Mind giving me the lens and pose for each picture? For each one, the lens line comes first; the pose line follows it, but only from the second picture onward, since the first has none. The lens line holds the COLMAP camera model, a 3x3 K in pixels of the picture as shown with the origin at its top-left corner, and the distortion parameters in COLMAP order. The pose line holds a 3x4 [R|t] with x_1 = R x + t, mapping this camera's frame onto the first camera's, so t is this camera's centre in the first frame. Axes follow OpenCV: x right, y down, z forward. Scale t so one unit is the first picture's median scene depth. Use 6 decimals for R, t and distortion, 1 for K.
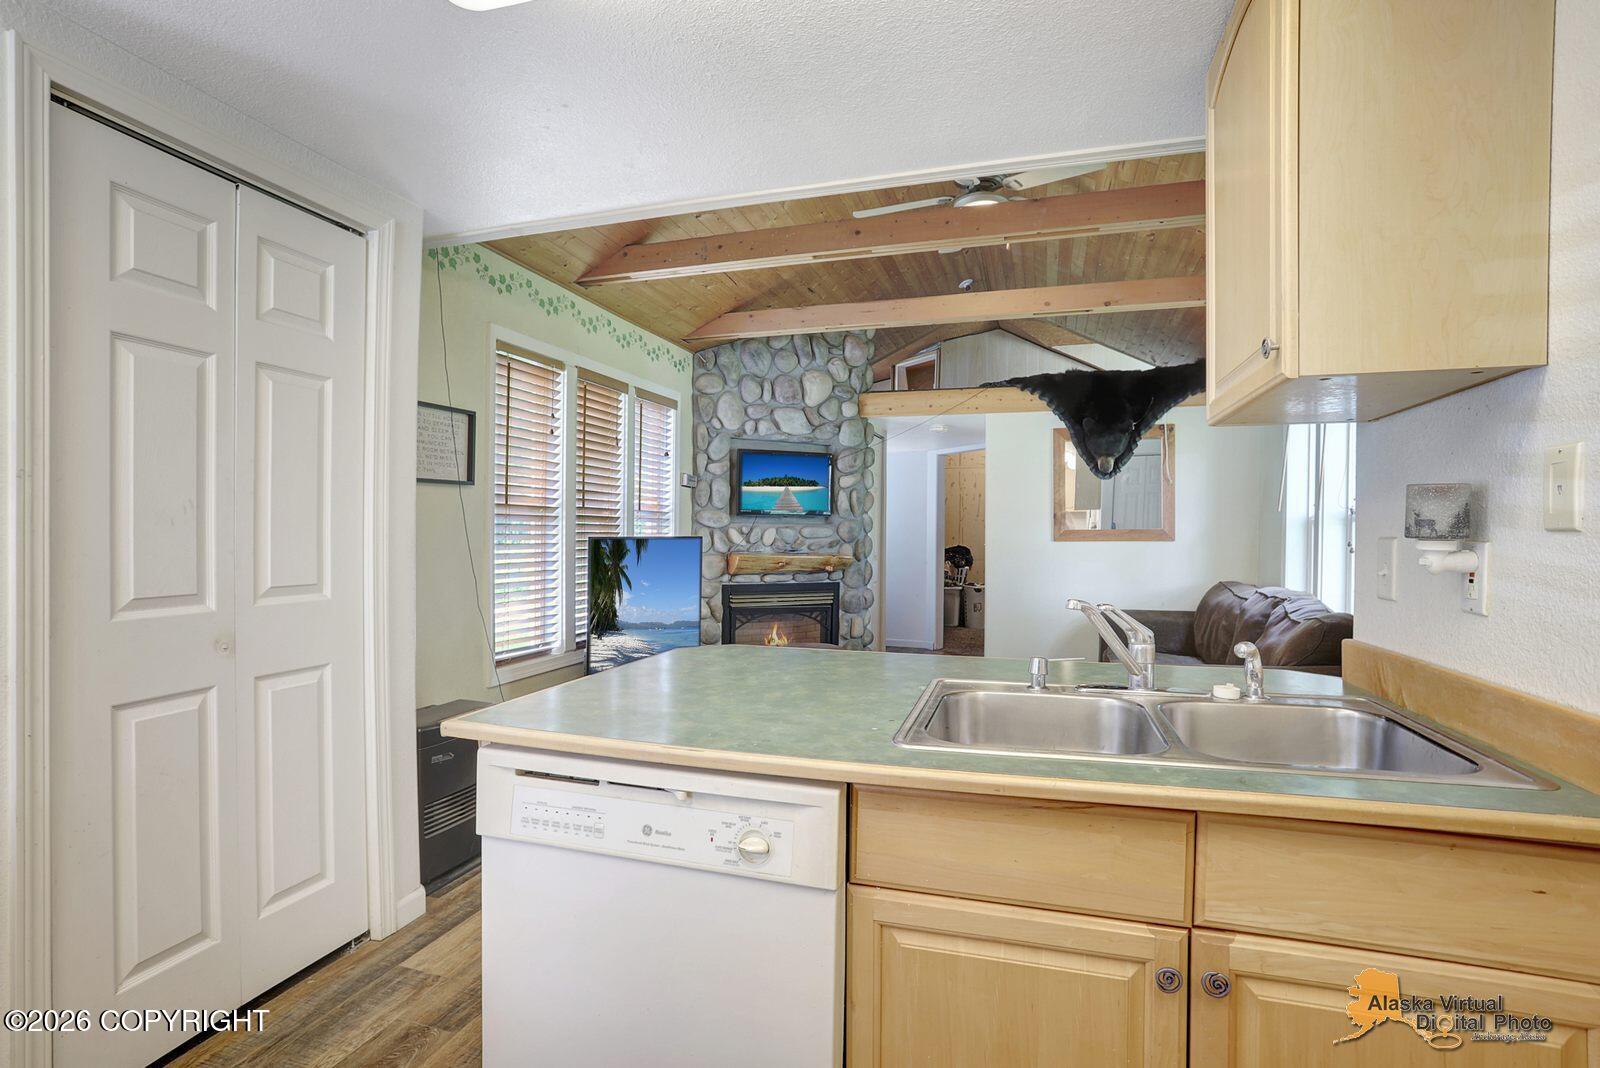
lens RADIAL K [[781.0, 0, 799.2], [0, 781.0, 536.8], [0, 0, 1]] dist [-0.002236, 0.003875]
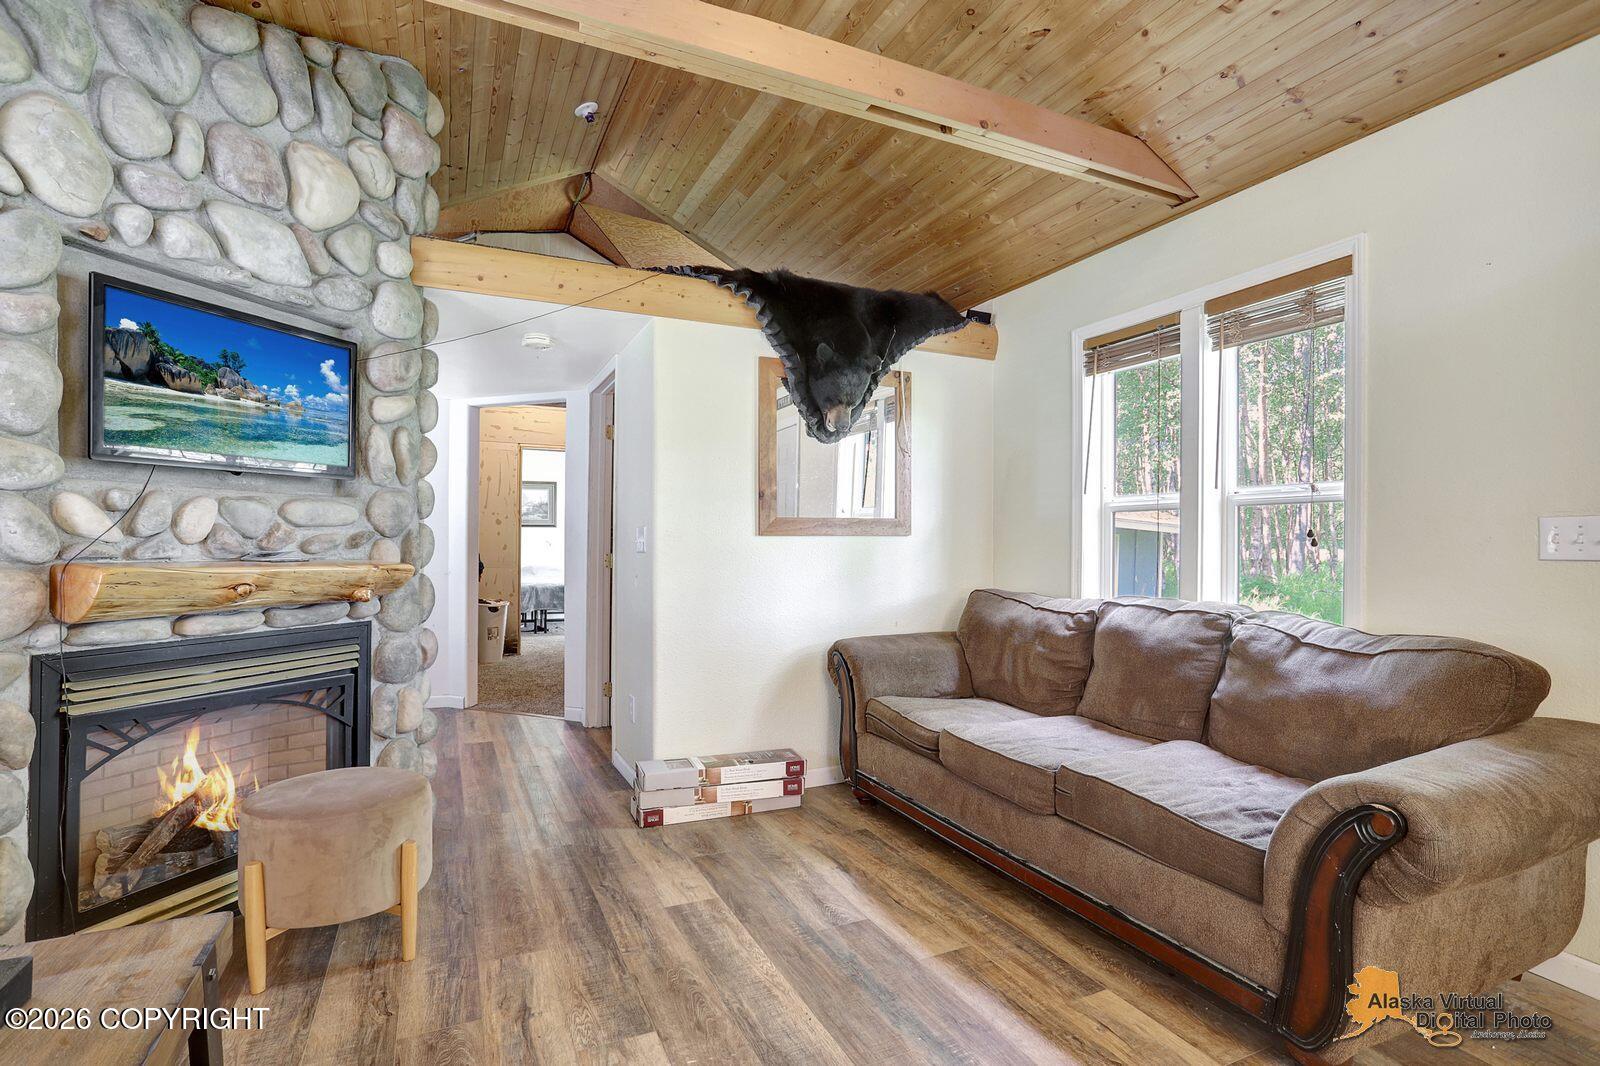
lens RADIAL K [[781.0, 0, 800.0], [0, 781.0, 541.2], [0, 0, 1]] dist [-0.002236, 0.003875]
pose [[0.751609, -0.000452, 0.659609, -0.068474], [0.001534, 0.999998, -0.001063, 0.011525], [-0.659607, 0.001811, 0.751608, 0.497721]]
